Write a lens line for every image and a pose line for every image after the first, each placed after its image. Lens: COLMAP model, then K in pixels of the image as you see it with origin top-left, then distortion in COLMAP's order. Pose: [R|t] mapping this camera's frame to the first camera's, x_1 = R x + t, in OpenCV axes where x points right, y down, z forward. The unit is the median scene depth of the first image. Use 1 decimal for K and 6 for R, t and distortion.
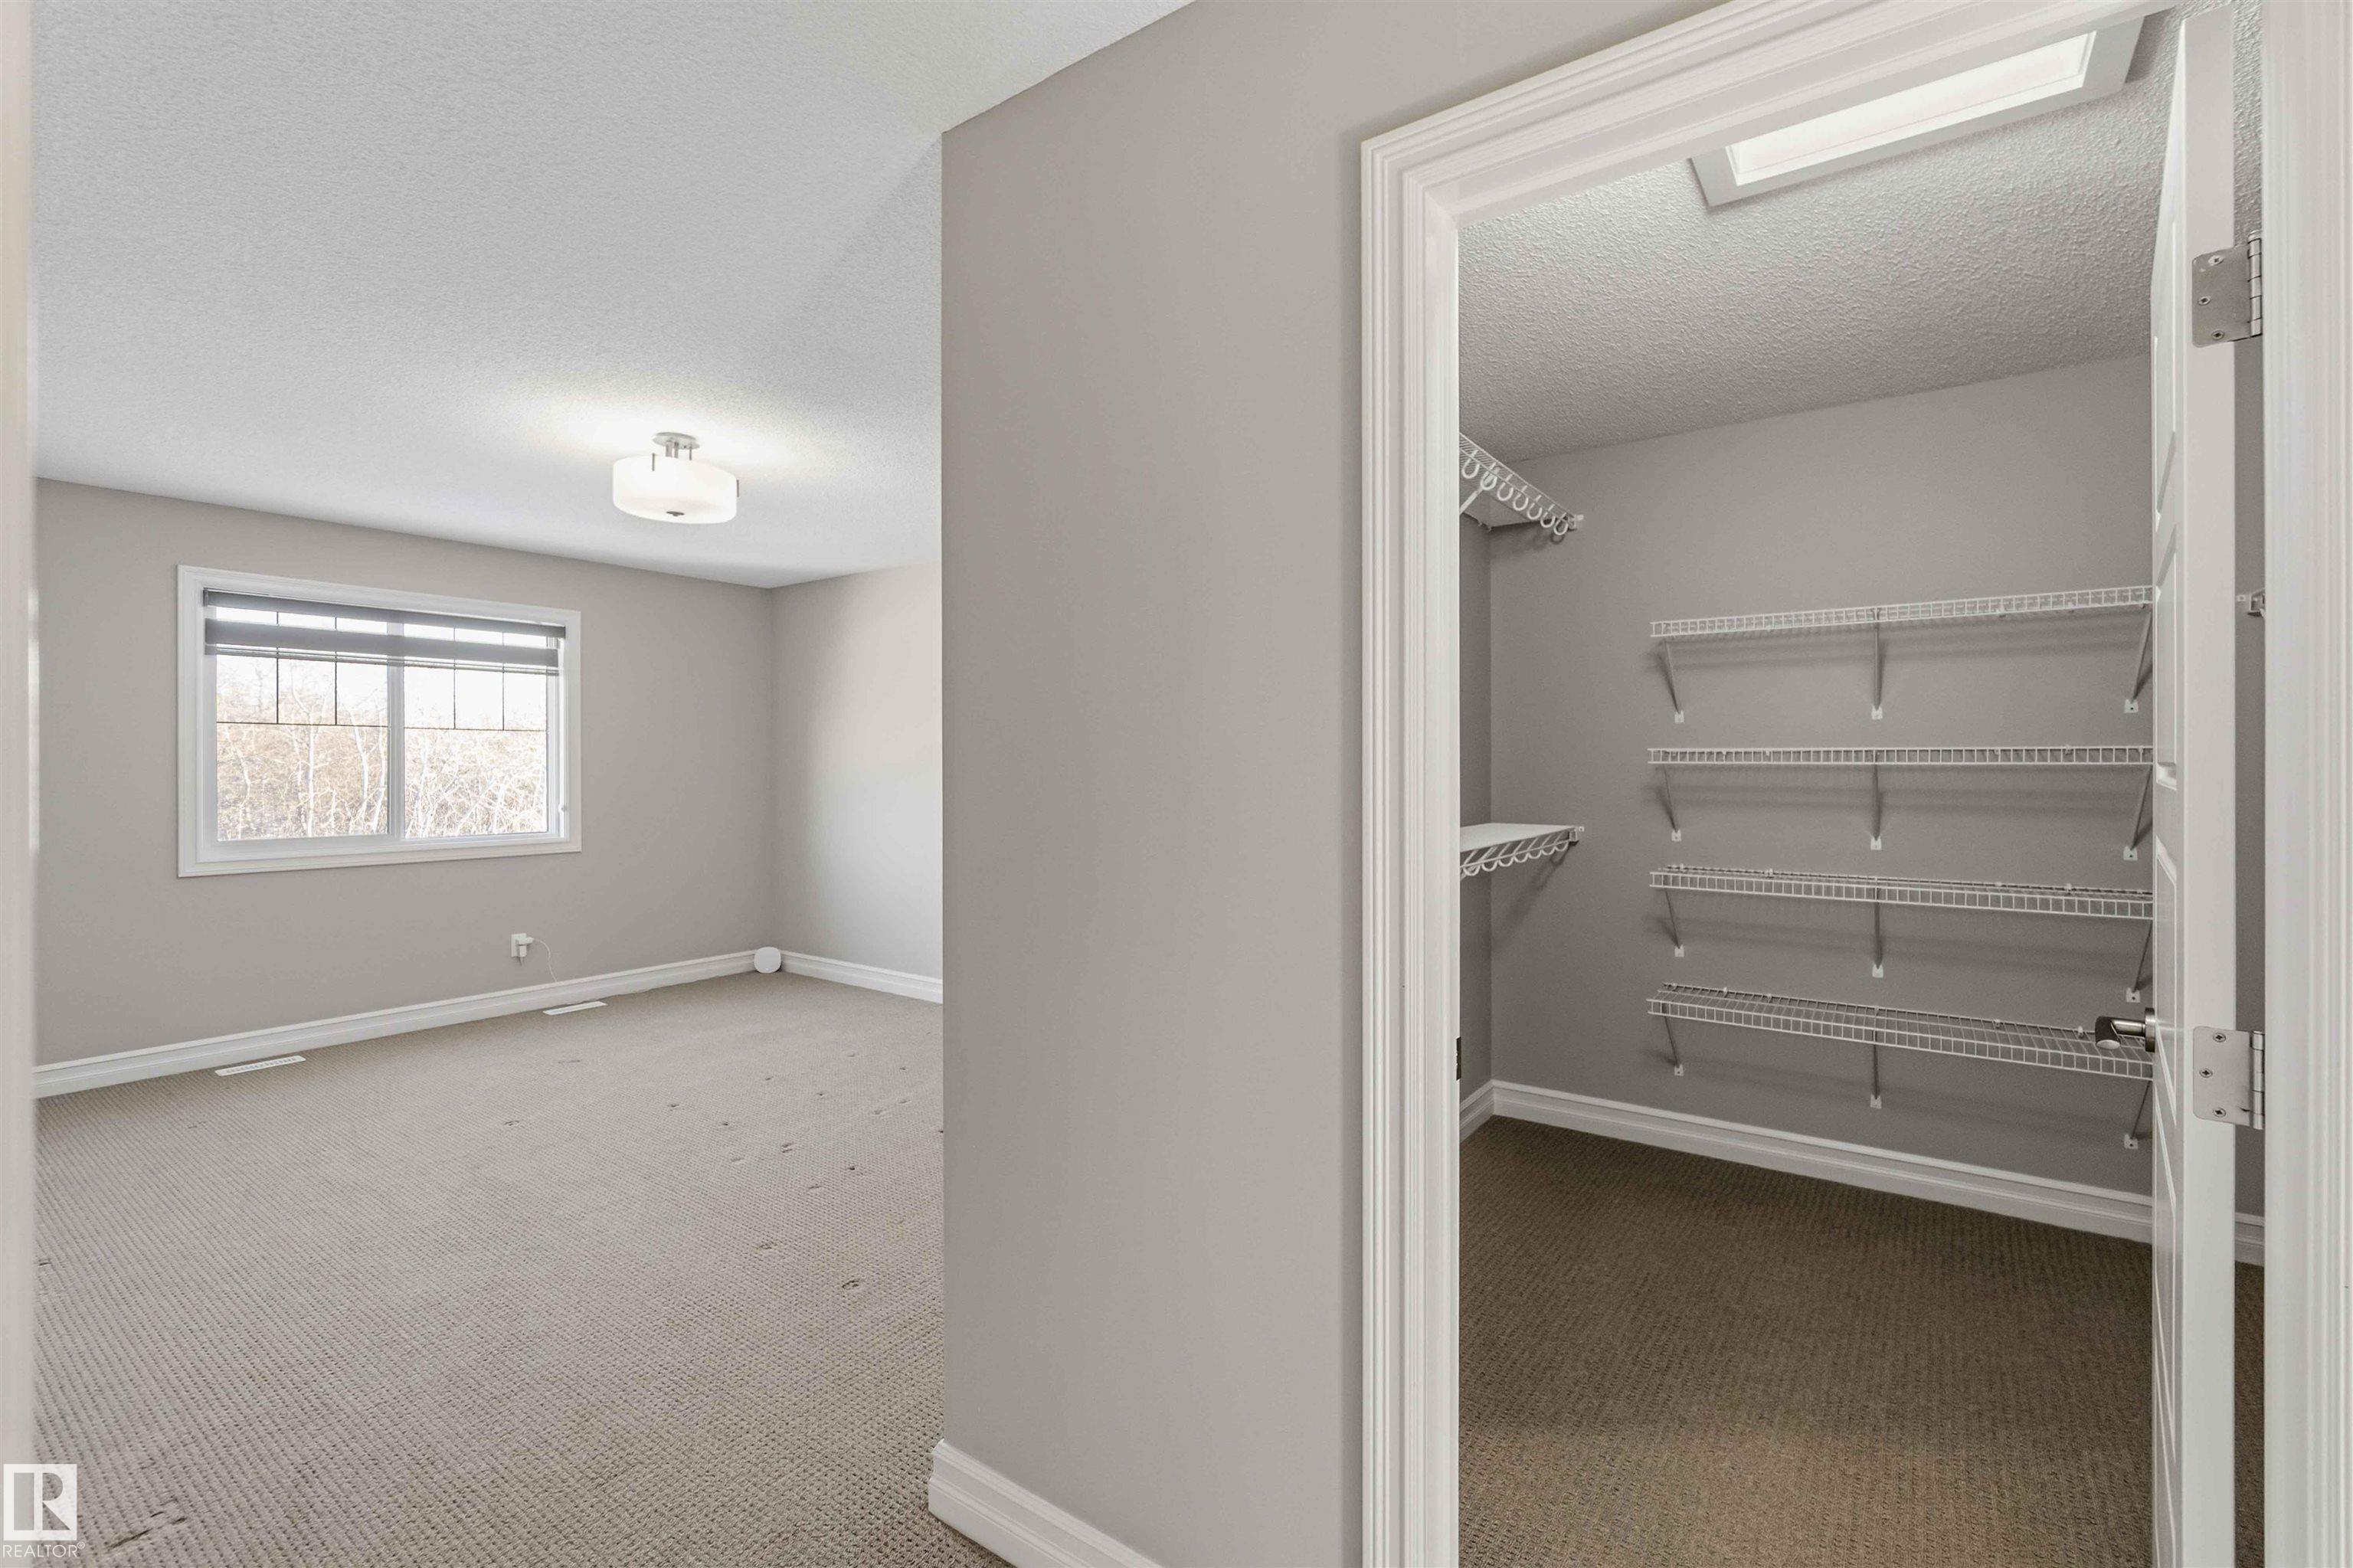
lens RADIAL K [[1036.0, 0, 1171.0], [0, 1036.0, 769.7], [0, 0, 1]] dist [0.000319, 0.000296]
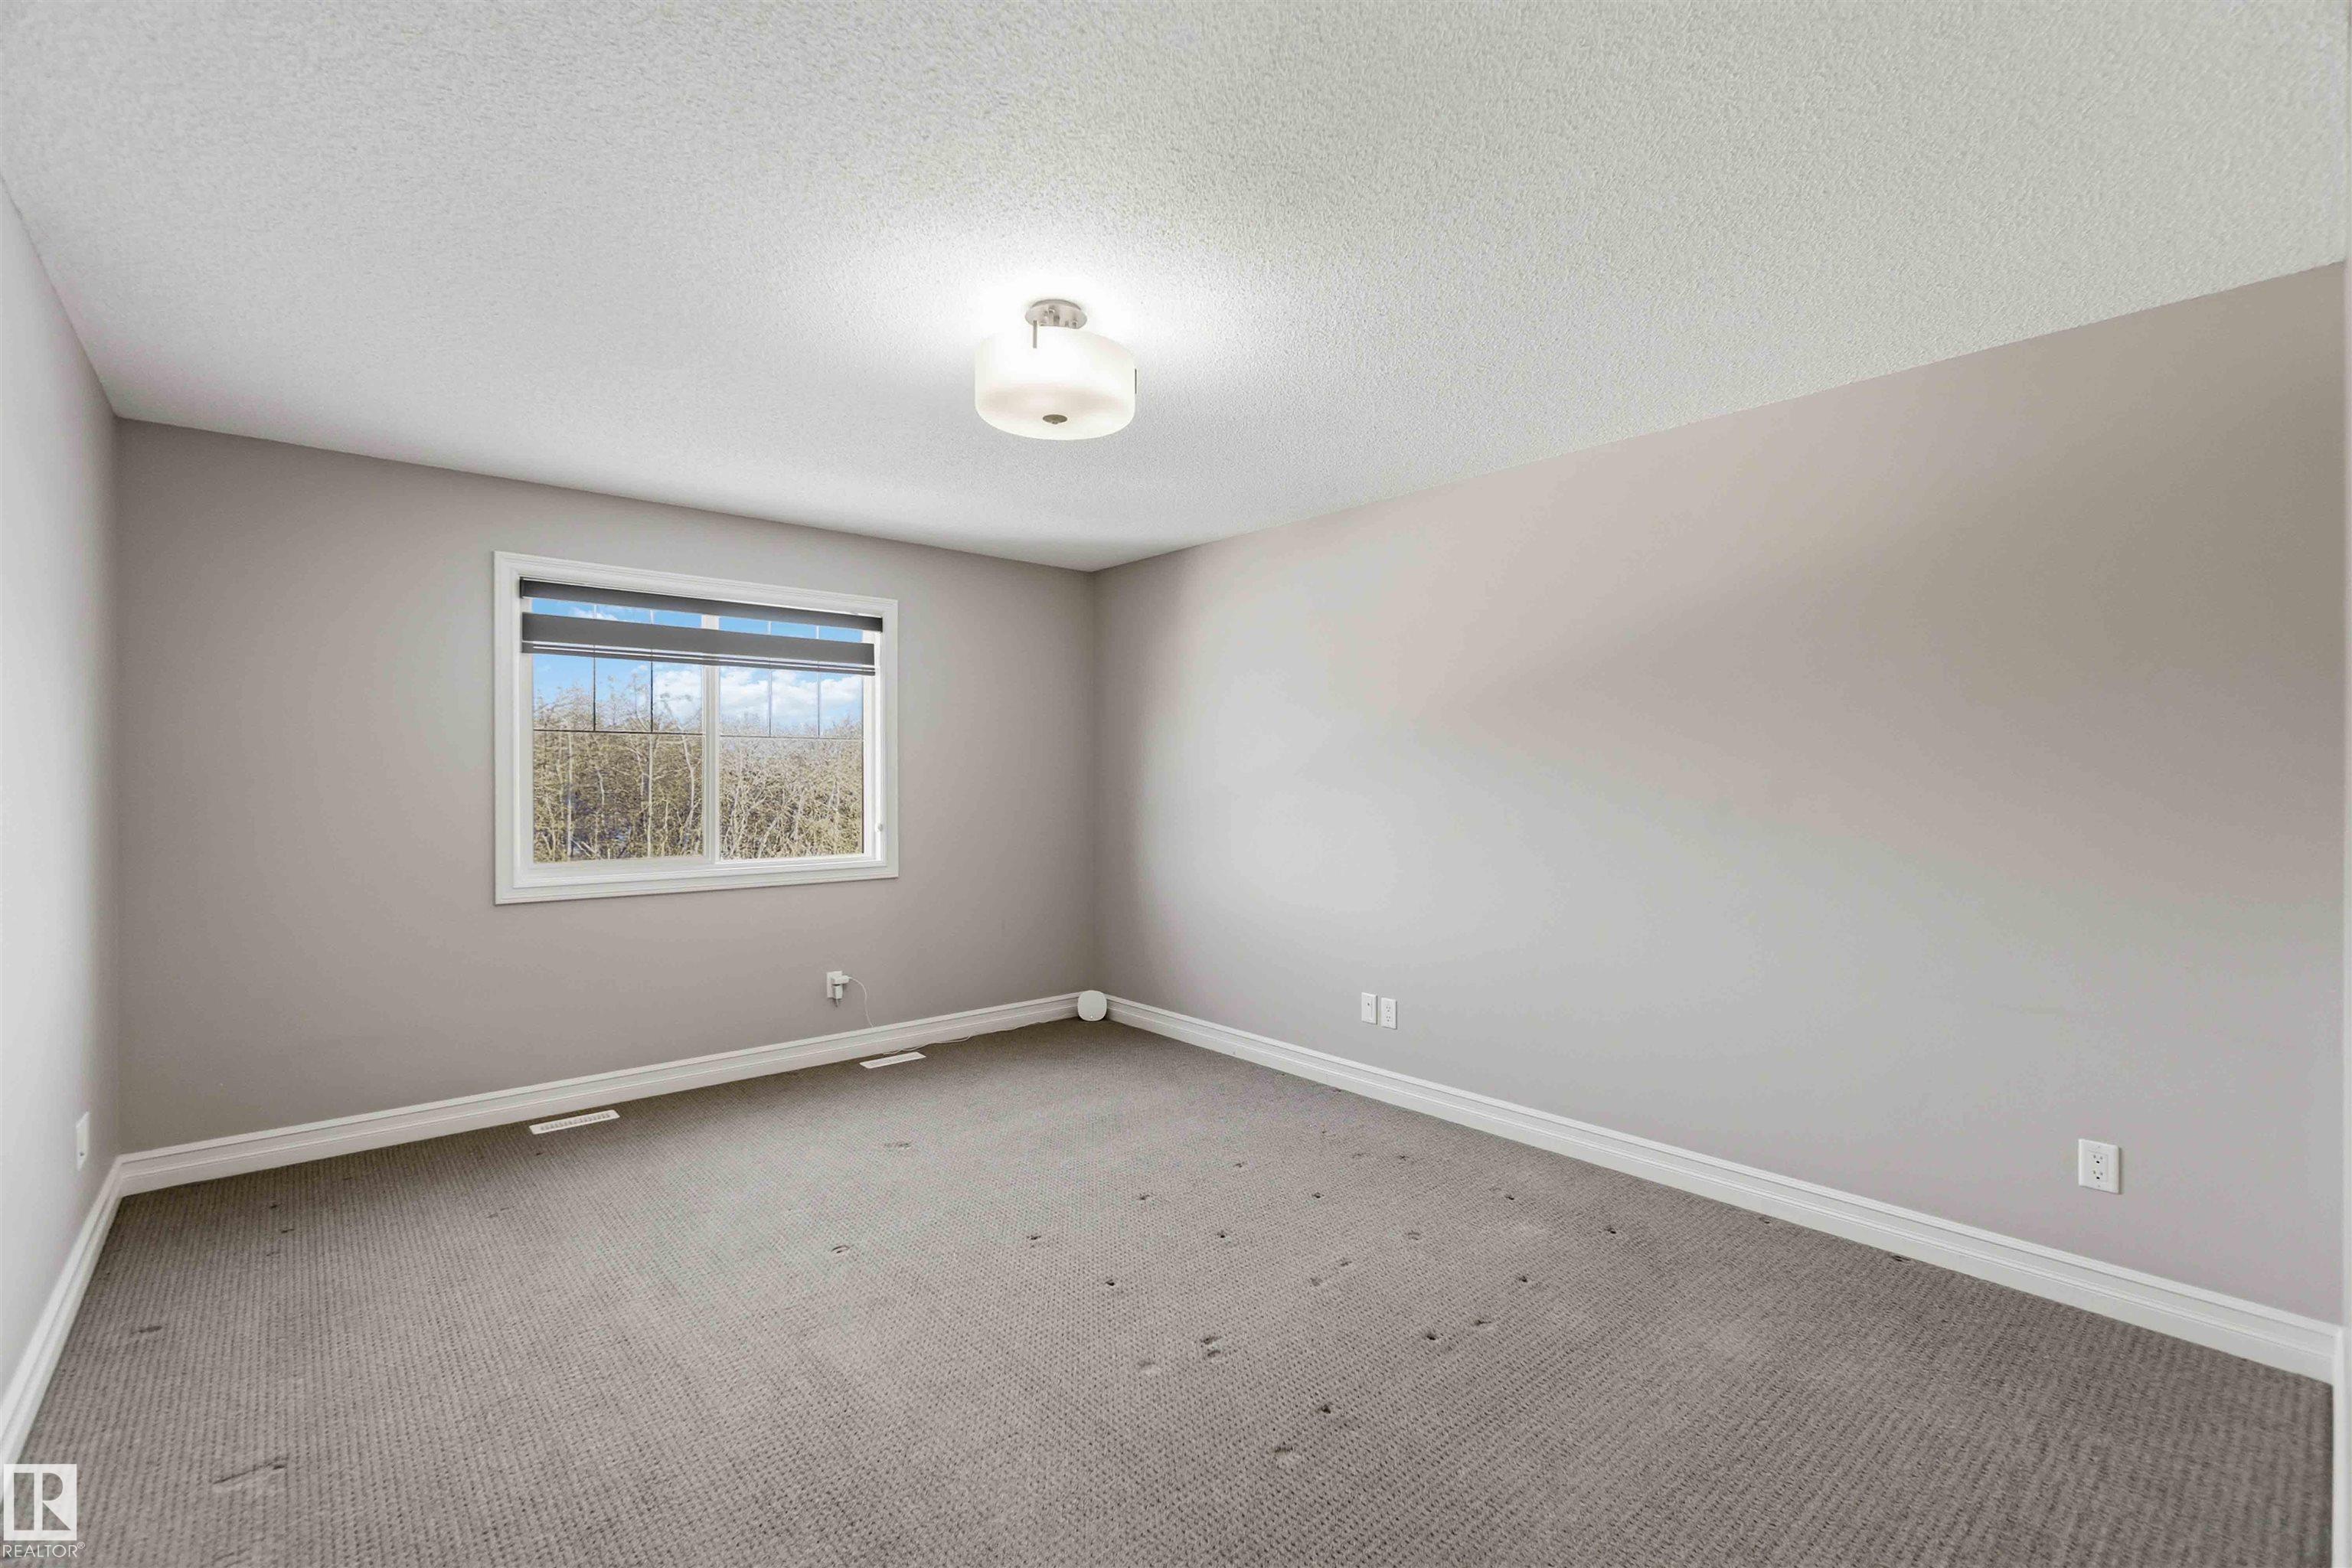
lens RADIAL K [[1063.0, 0, 1176.0], [0, 1063.0, 784.0], [0, 0, 1]] dist [0.002713, 0.000145]
pose [[0.972673, 0.001554, -0.232173, -0.139897], [-0.001081, 0.999997, 0.002165, -0.001378], [0.232176, -0.001855, 0.972672, 0.193371]]
